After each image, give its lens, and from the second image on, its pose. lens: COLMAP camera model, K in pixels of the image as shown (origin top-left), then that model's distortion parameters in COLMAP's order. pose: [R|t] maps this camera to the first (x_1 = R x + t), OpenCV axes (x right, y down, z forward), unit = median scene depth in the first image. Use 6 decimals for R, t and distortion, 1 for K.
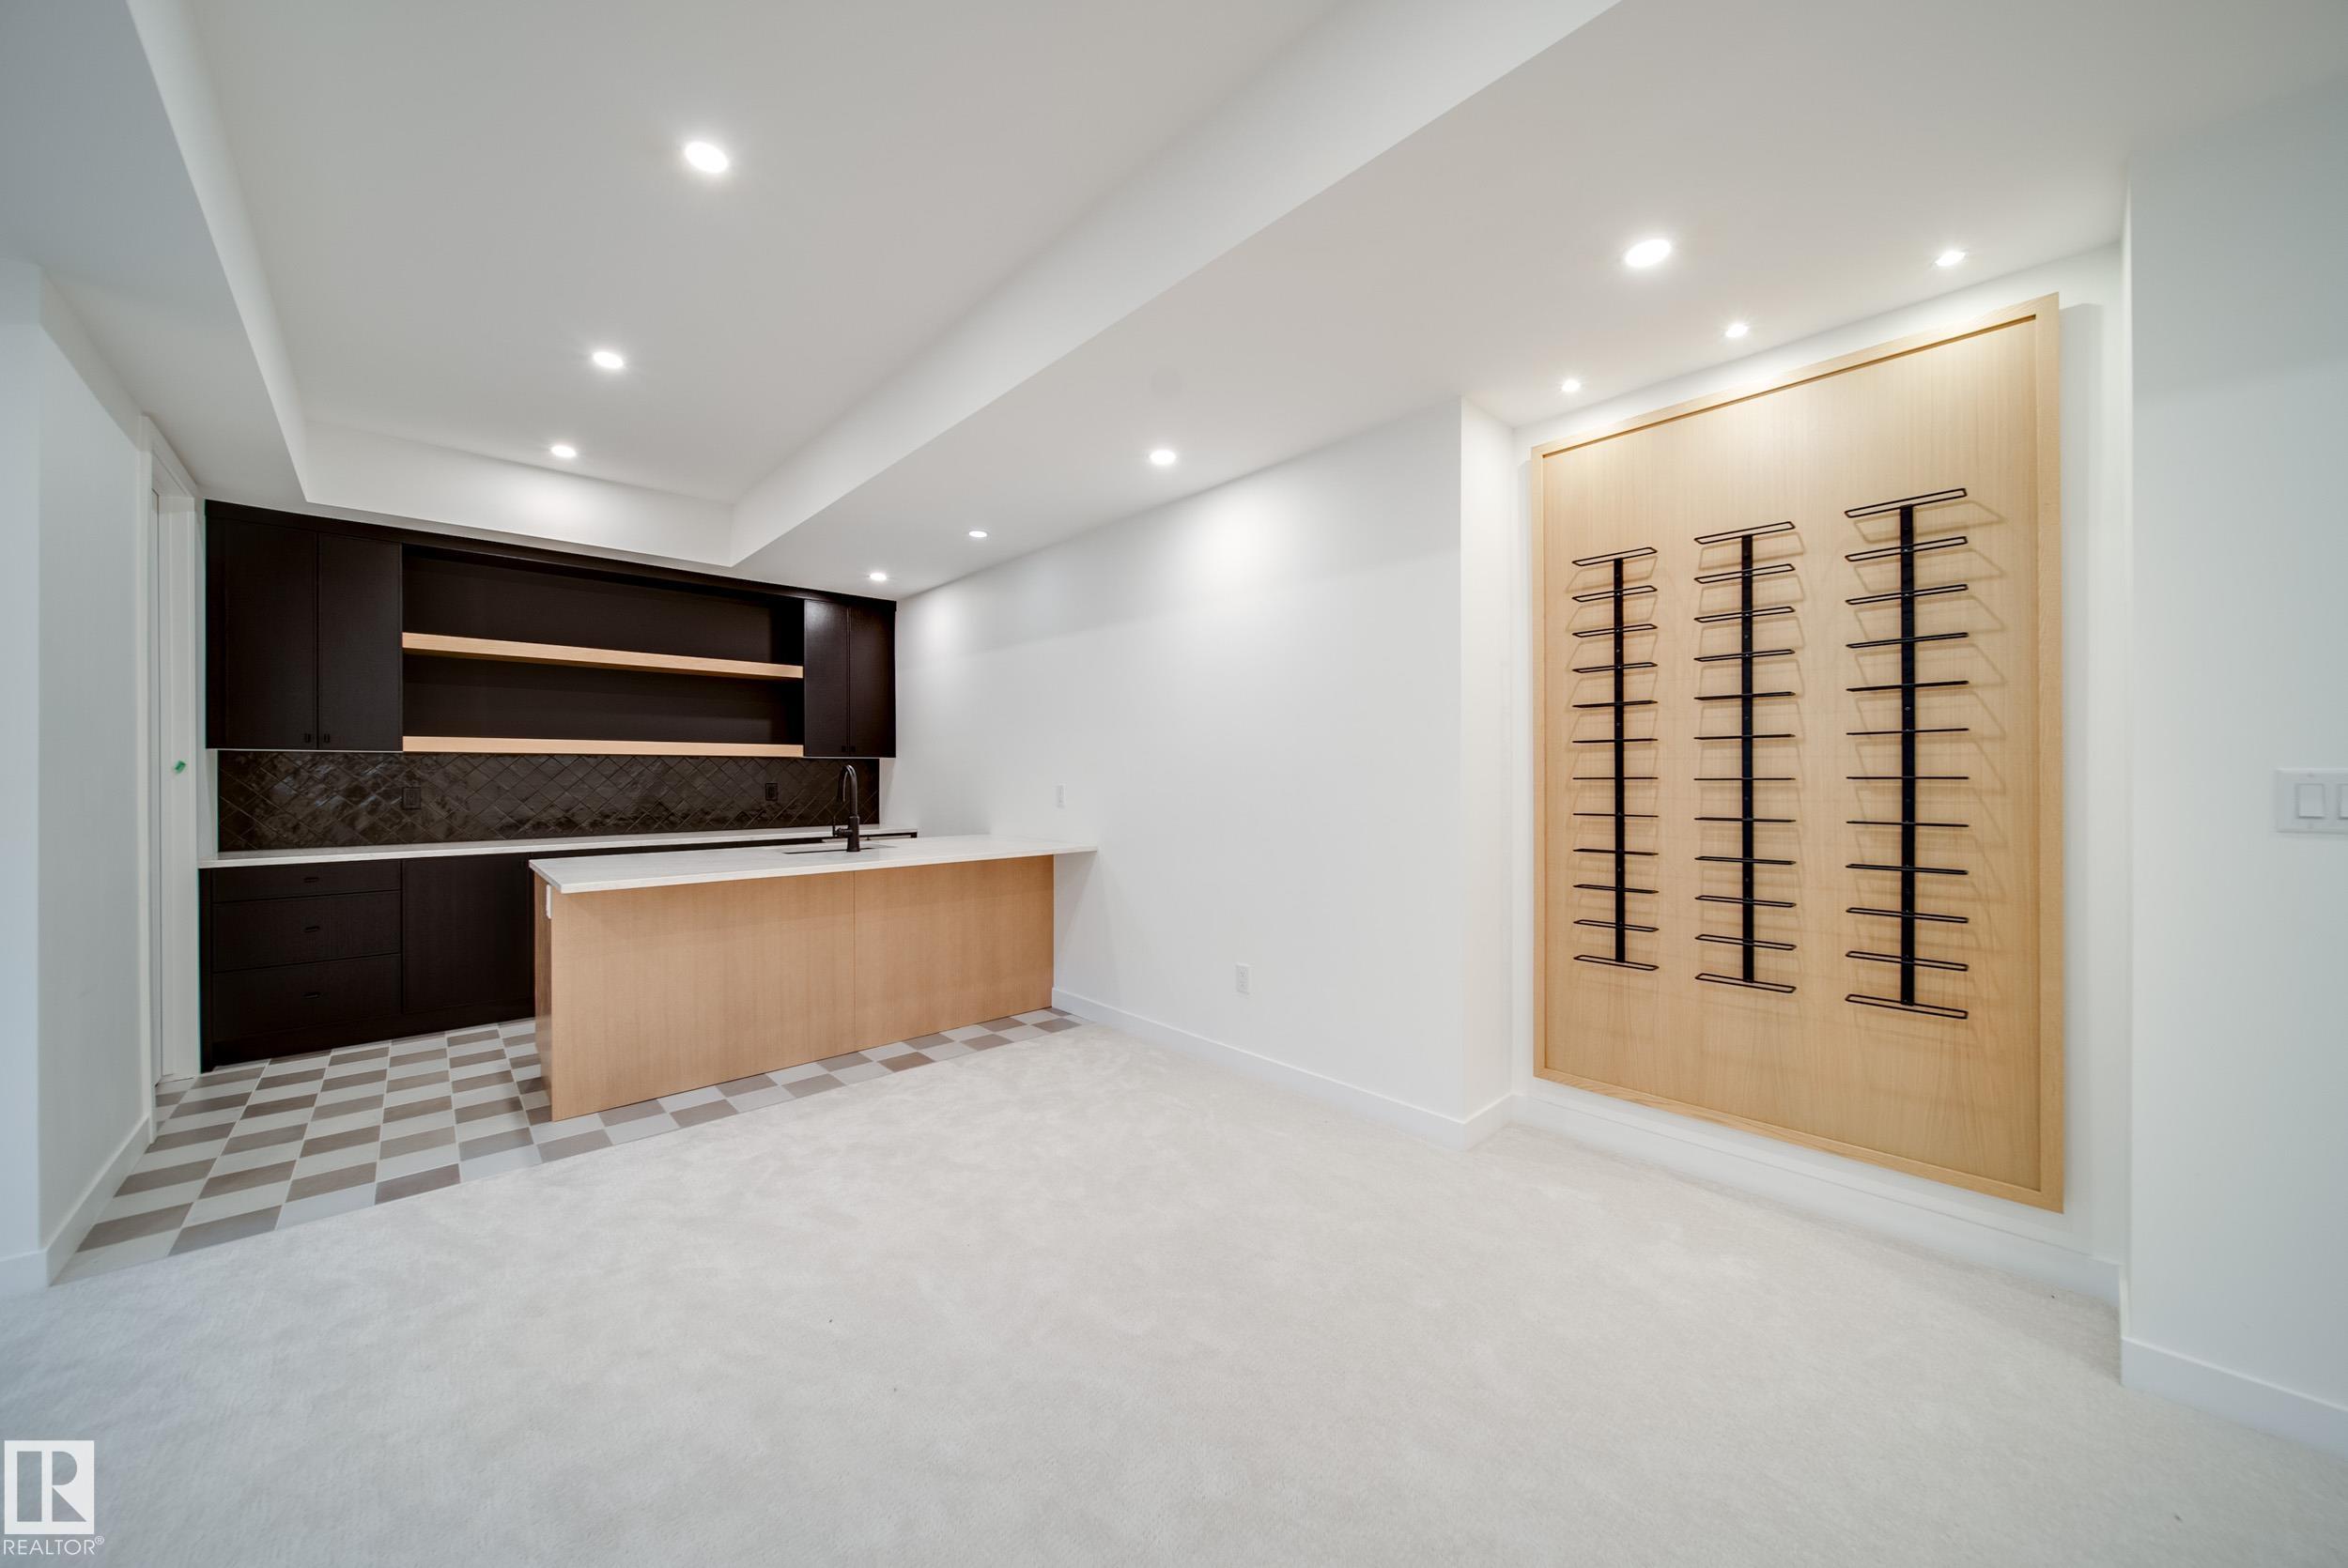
lens RADIAL K [[849.9, 0, 1171.1], [0, 849.9, 778.9], [0, 0, 1]] dist [0.023702, 0.000007]
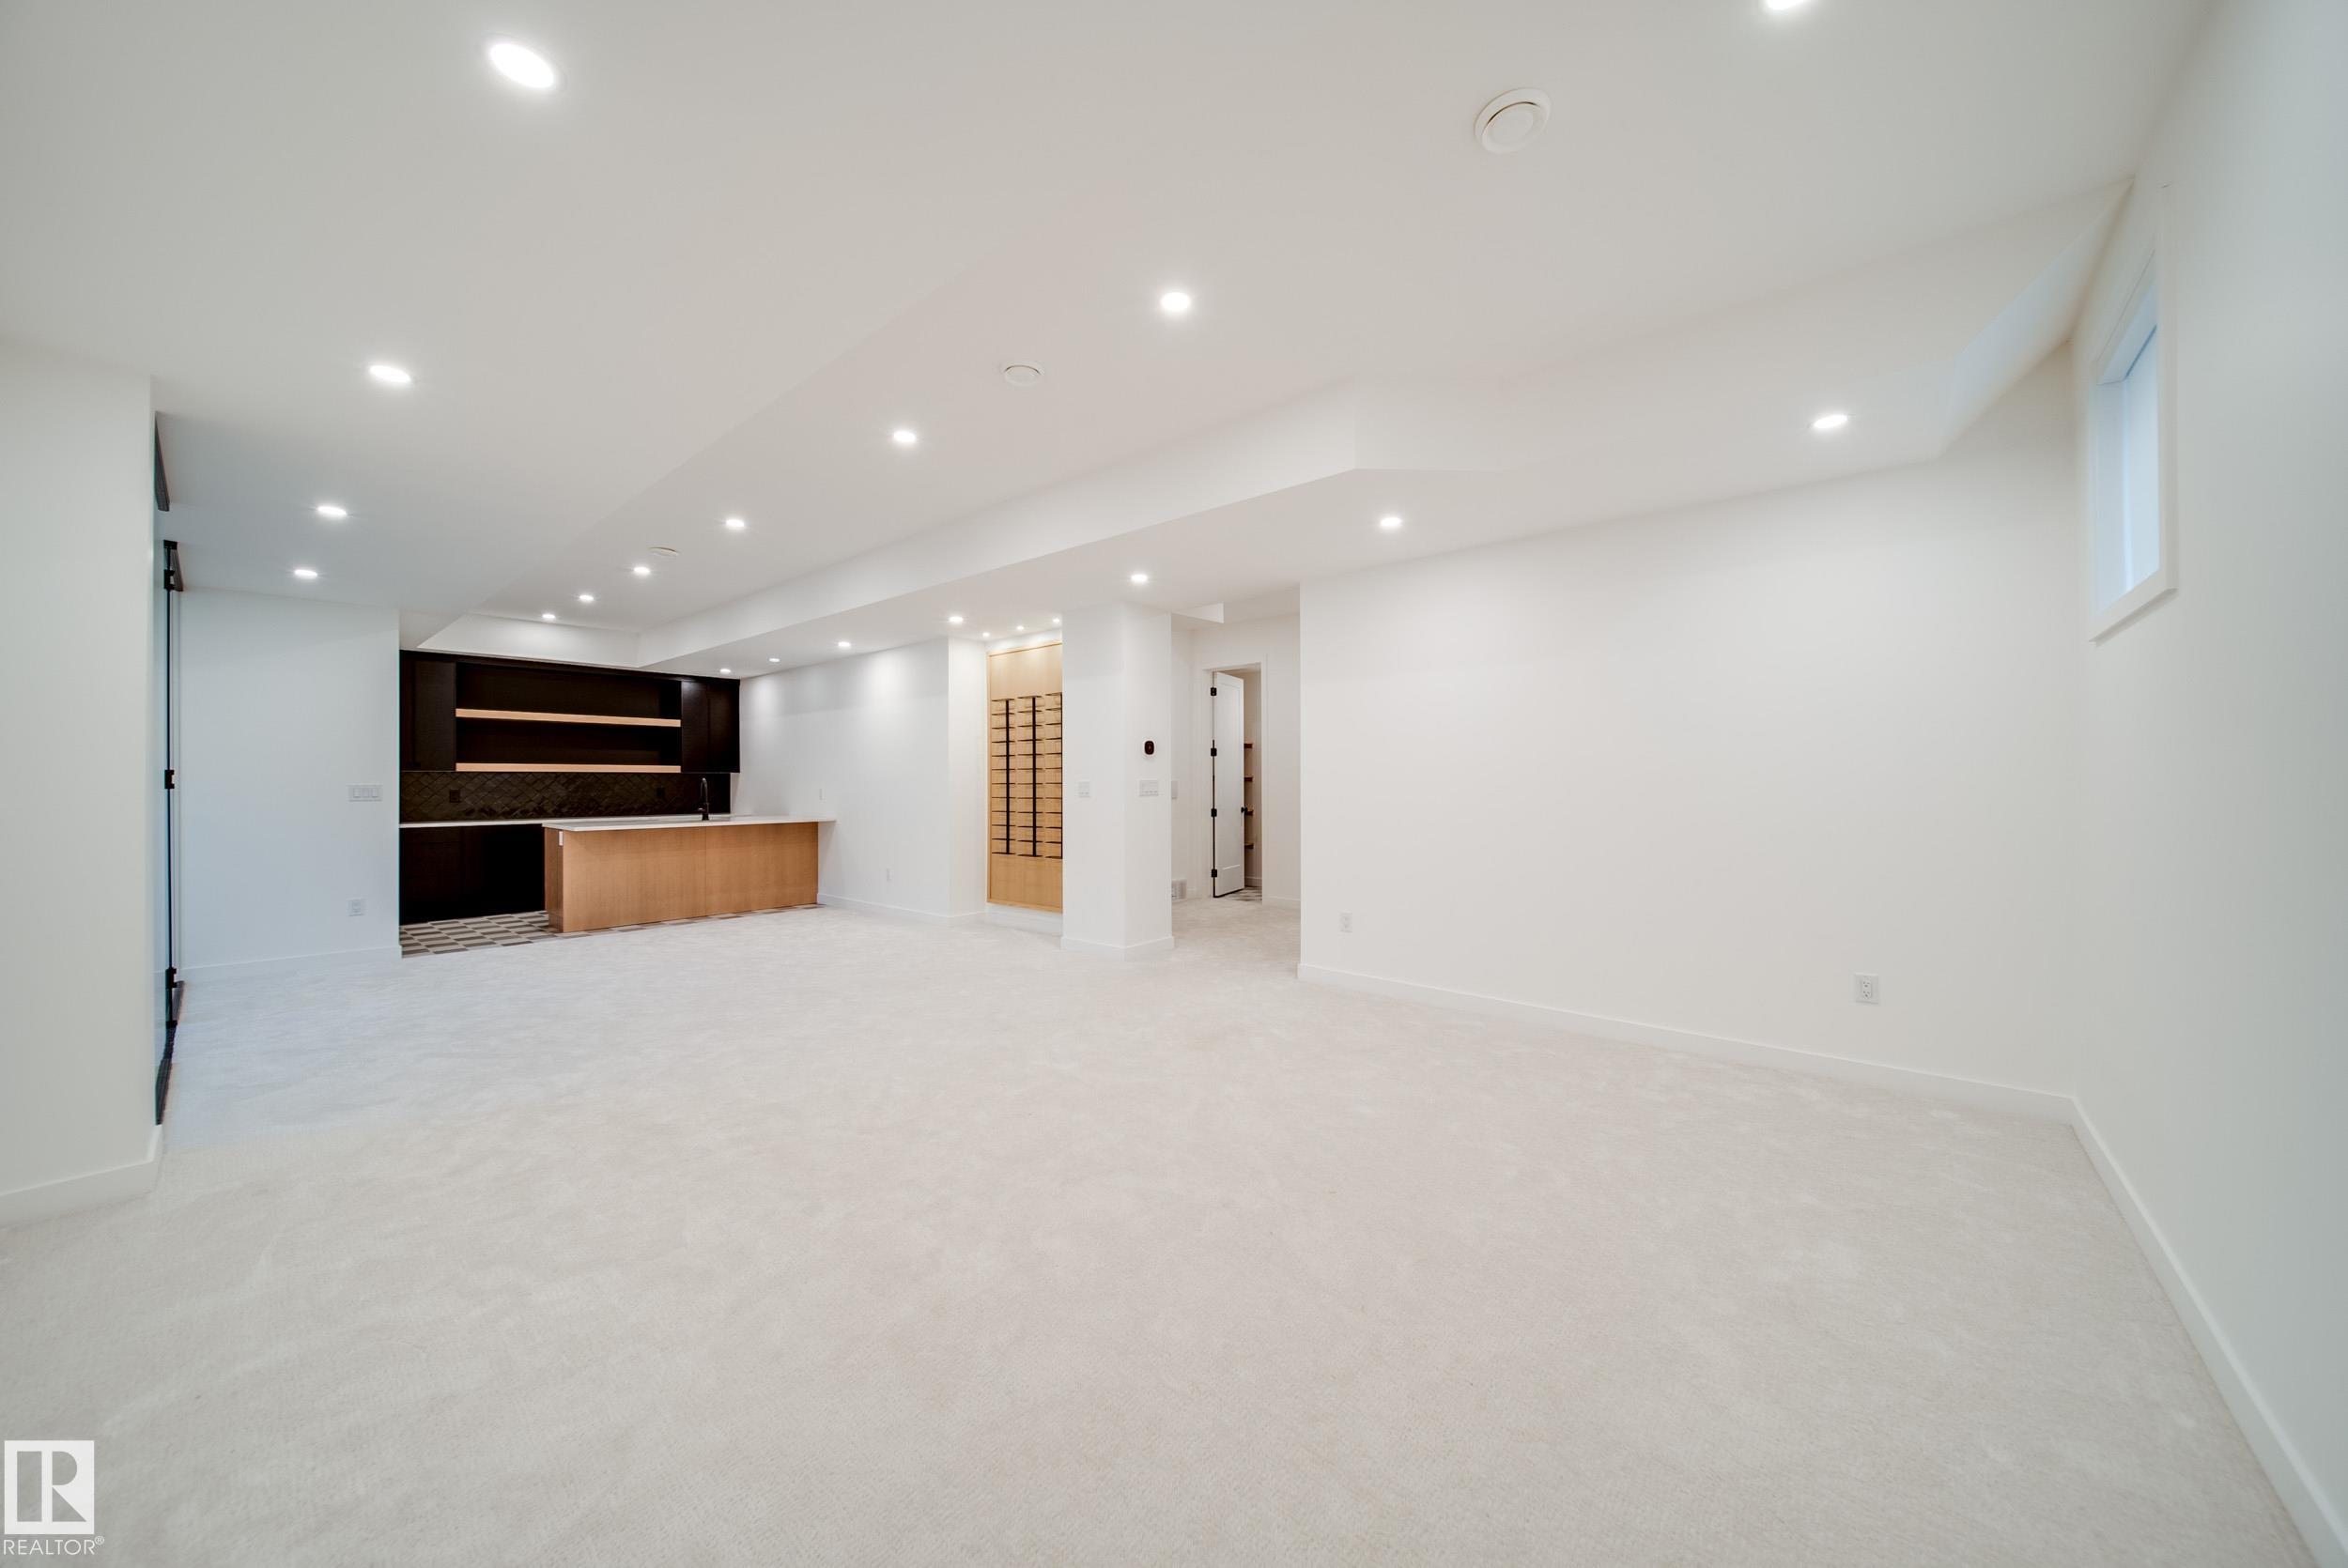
lens RADIAL K [[831.7, 0, 1171.2], [0, 831.7, 782.3], [0, 0, 1]] dist [-0.001161, -0.000123]
pose [[0.992697, -0.005240, 0.120523, 0.442108], [0.005108, 0.999986, 0.001403, -0.003865], [-0.120529, -0.000777, 0.992710, -0.992215]]
